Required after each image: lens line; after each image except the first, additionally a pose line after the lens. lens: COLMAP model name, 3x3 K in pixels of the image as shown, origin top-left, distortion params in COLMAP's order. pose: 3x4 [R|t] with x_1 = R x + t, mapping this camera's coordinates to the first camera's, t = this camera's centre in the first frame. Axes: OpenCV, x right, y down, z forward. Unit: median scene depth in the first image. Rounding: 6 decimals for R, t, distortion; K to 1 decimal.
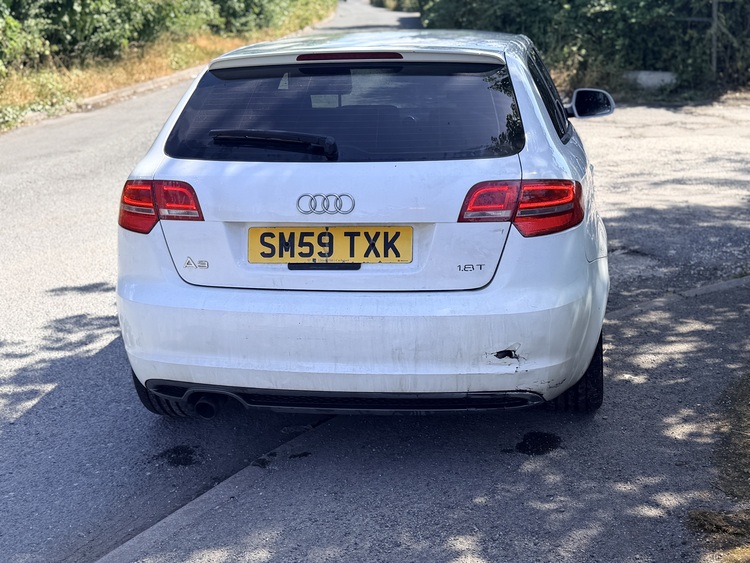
lens RADIAL K [[1036.0, 0, 375.0], [0, 1036.0, 281.5], [0, 0, 1]] dist [0.228025, -0.569467]
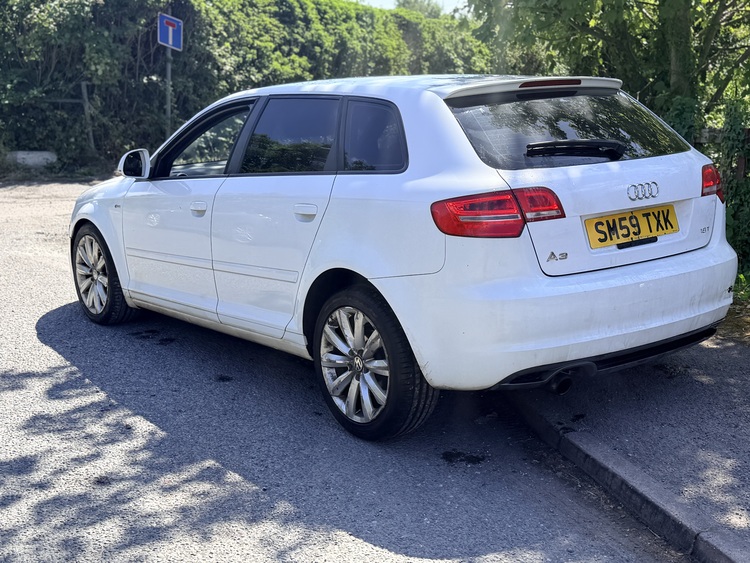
lens RADIAL K [[1036.0, 0, 375.0], [0, 1036.0, 281.5], [0, 0, 1]] dist [0.228025, -0.569467]
pose [[0.693500, -0.133226, 0.708031, -1.150848], [0.195366, 0.980707, -0.006822, -0.021797], [-0.693462, 0.143056, 0.706148, 0.336288]]
